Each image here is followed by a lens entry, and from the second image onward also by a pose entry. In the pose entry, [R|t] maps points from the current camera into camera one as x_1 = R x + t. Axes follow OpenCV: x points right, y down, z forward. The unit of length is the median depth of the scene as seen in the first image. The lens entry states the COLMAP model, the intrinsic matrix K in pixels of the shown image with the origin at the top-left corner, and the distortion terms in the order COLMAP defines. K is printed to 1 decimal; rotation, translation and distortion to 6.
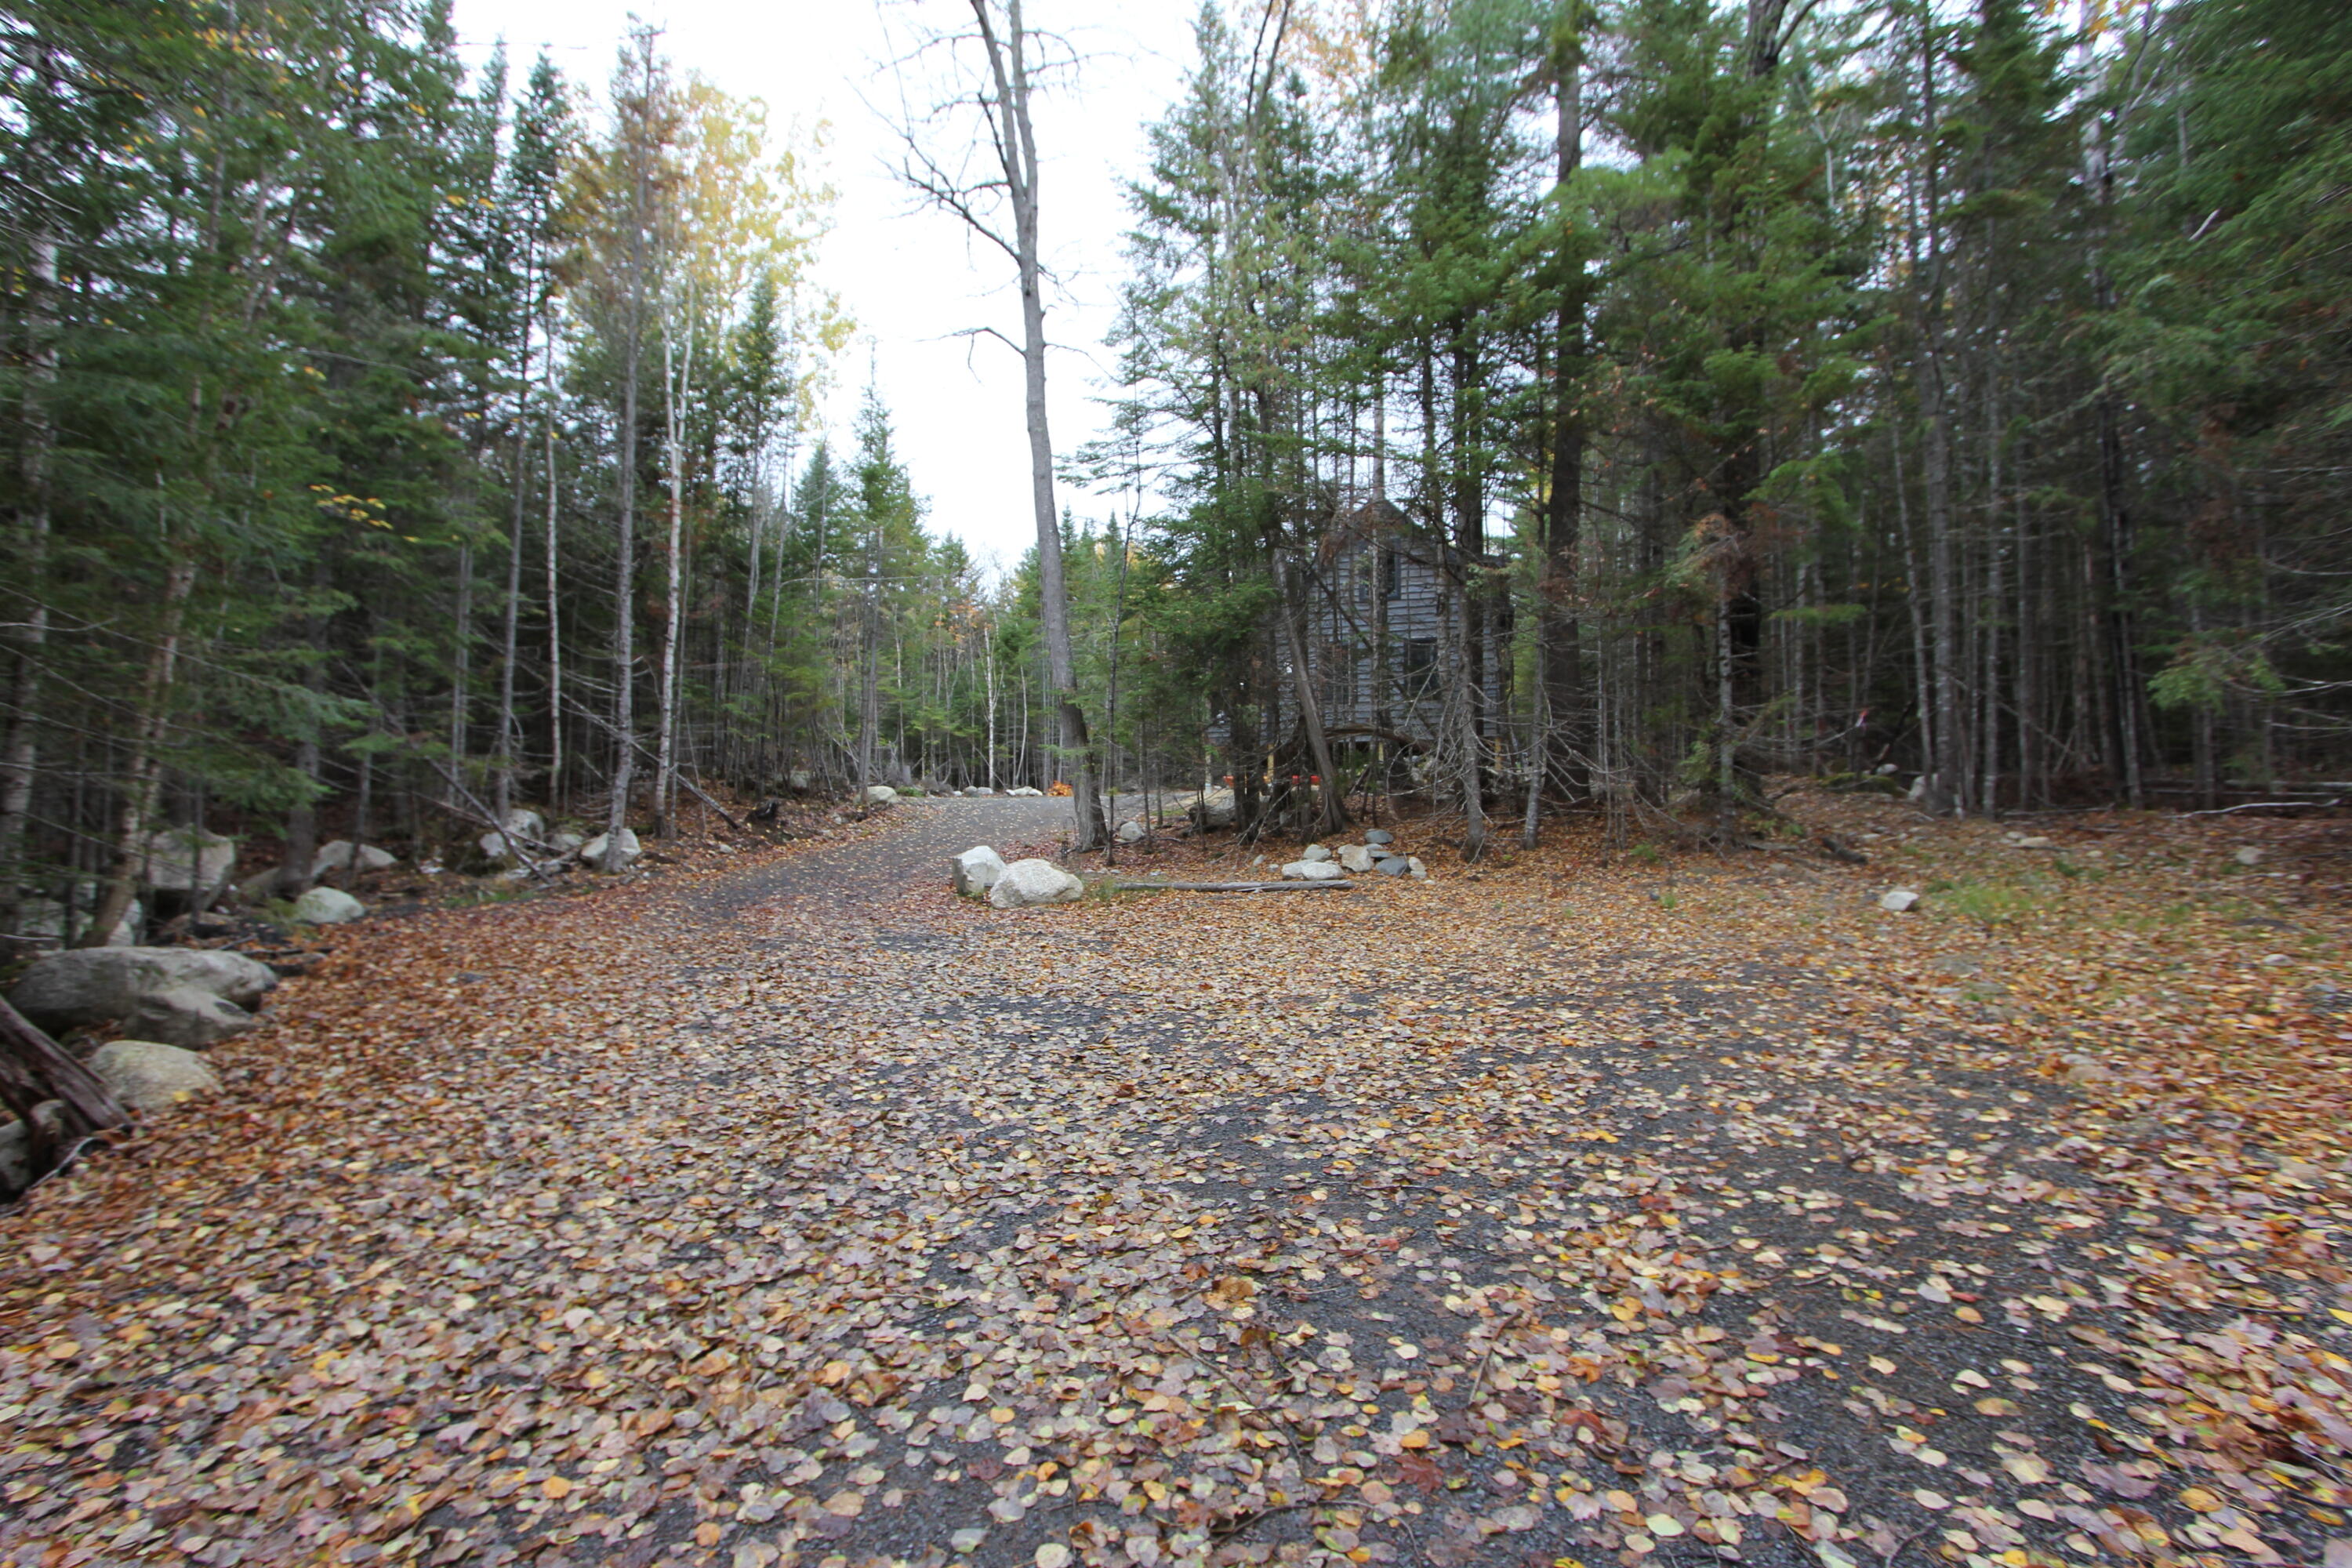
lens RADIAL K [[1087.0, 0, 1158.3], [0, 1087.0, 792.4], [0, 0, 1]] dist [-0.022405, 0.004022]
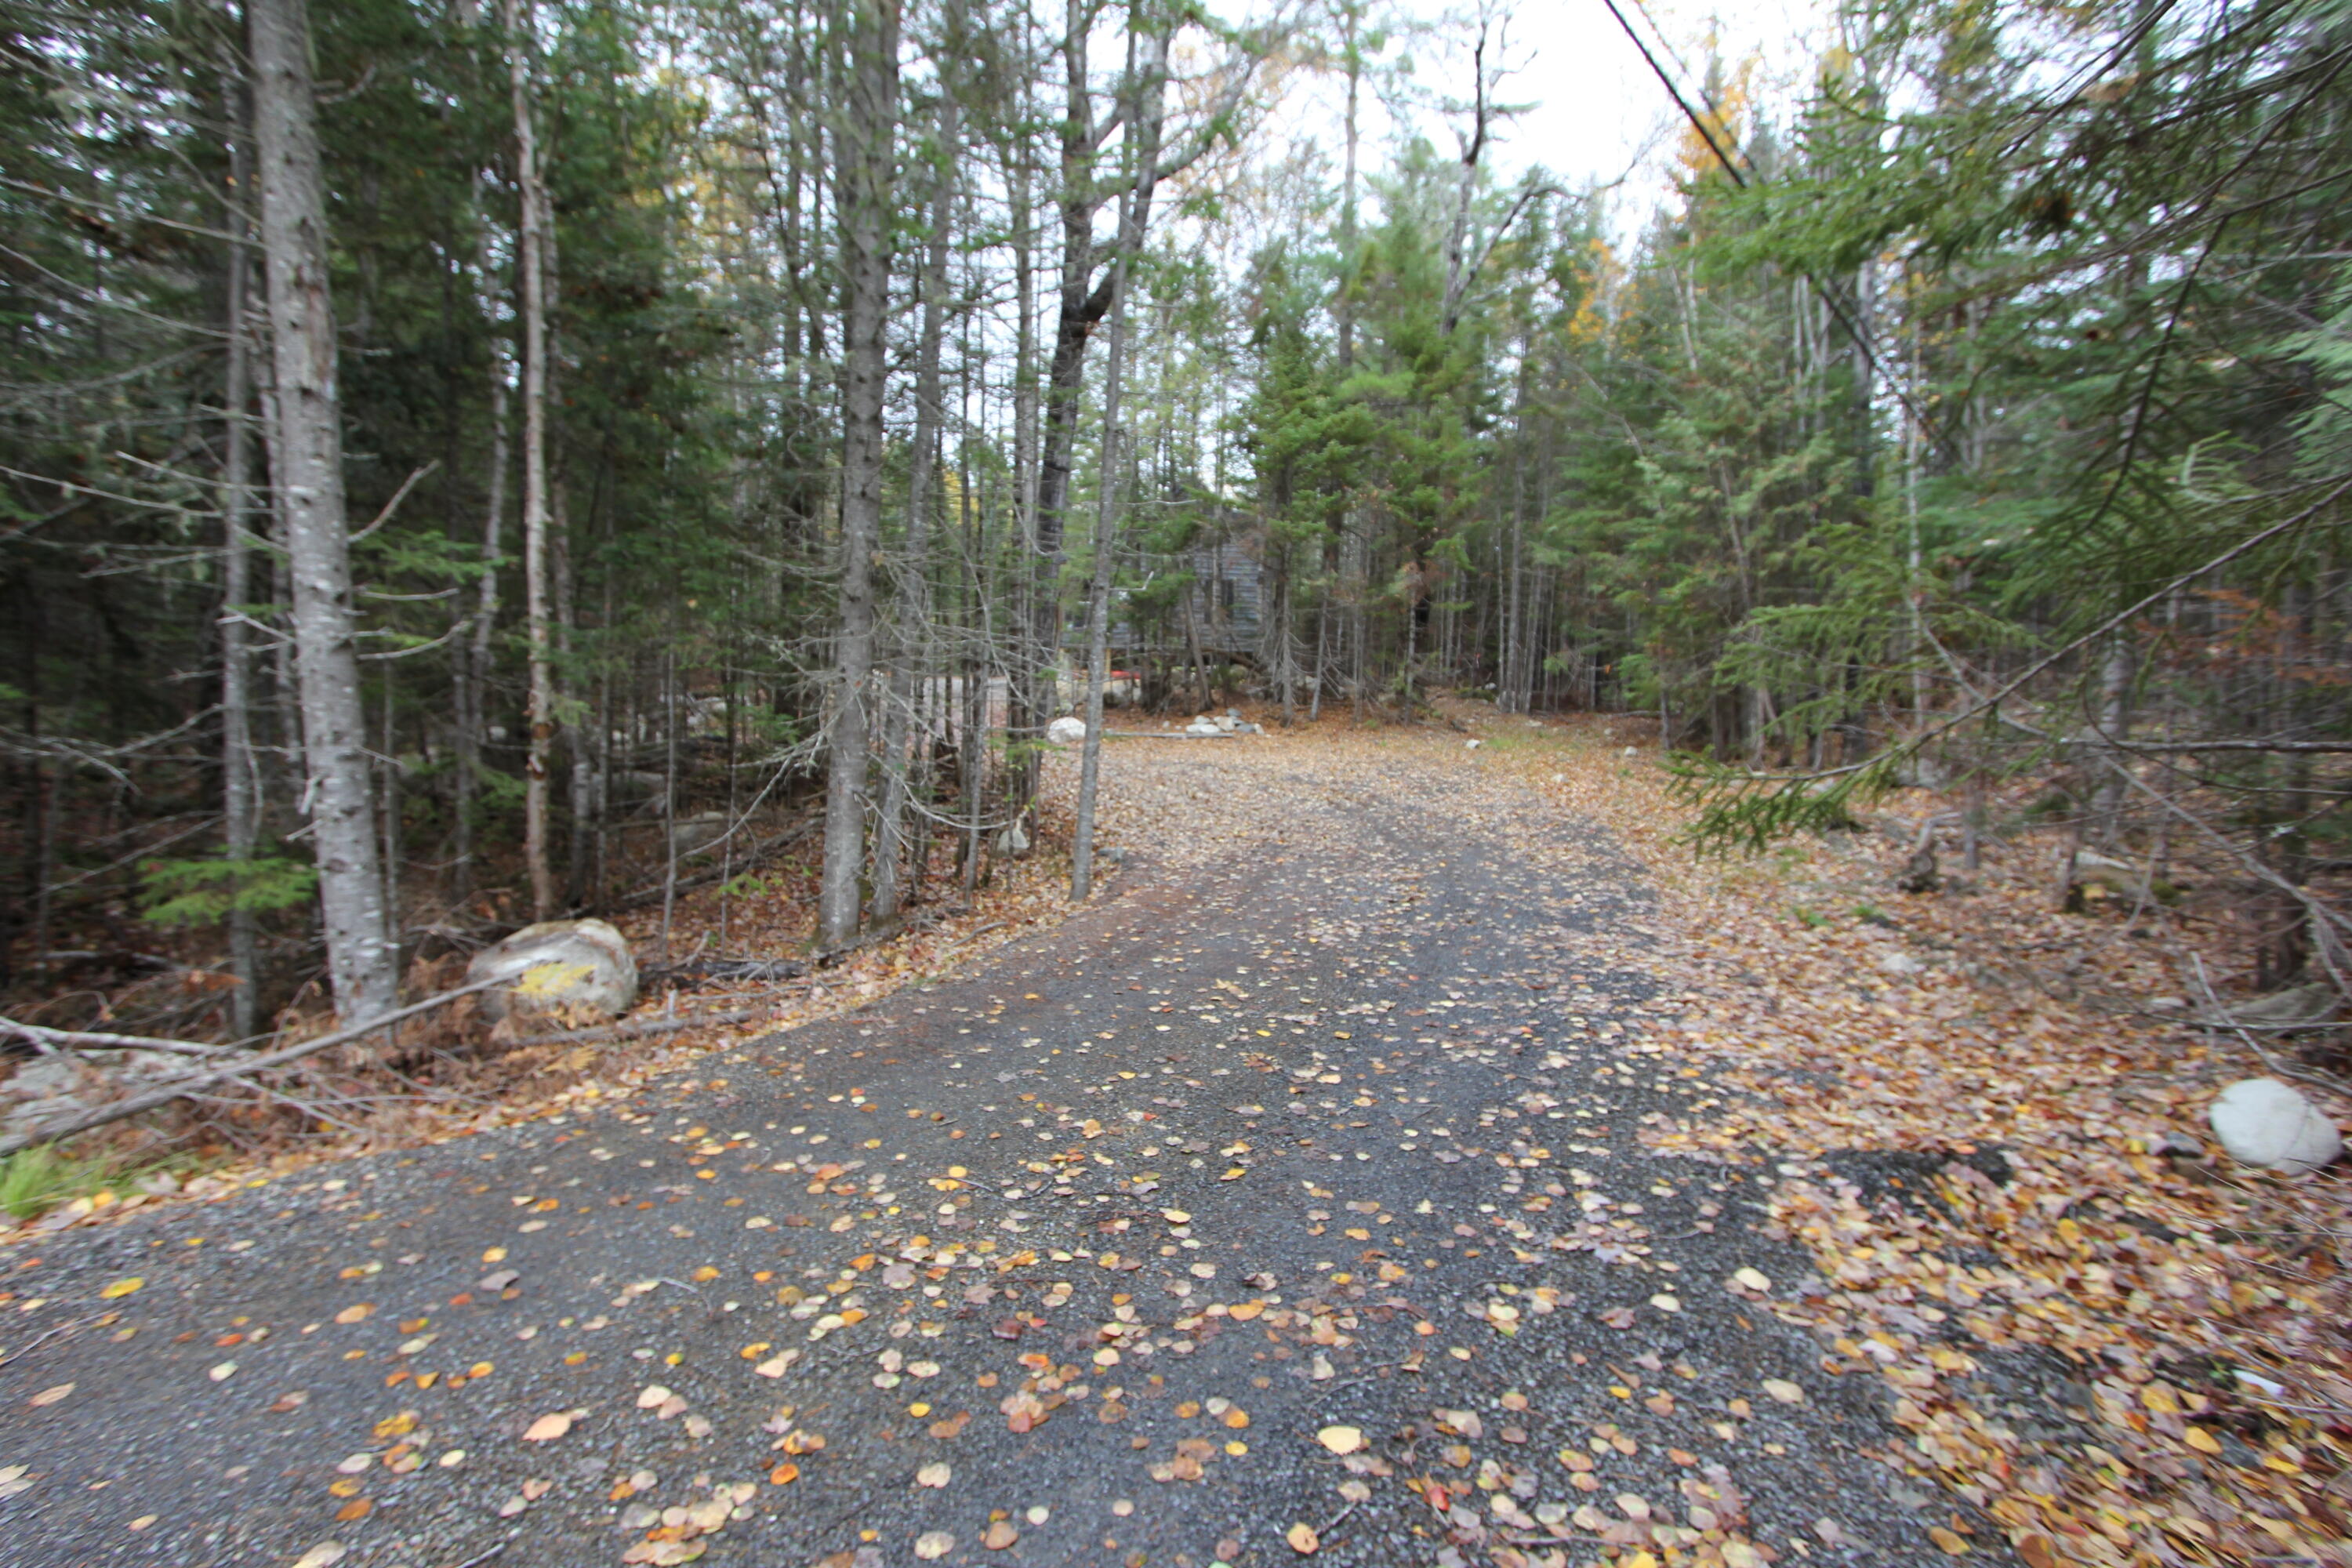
lens RADIAL K [[1087.0, 0, 1158.3], [0, 1087.0, 792.4], [0, 0, 1]] dist [-0.022405, 0.004022]
pose [[0.964792, 0.013117, 0.262688, -0.424162], [-0.040700, 0.994171, 0.099840, -0.004277], [-0.259847, -0.107016, 0.959702, -0.785141]]
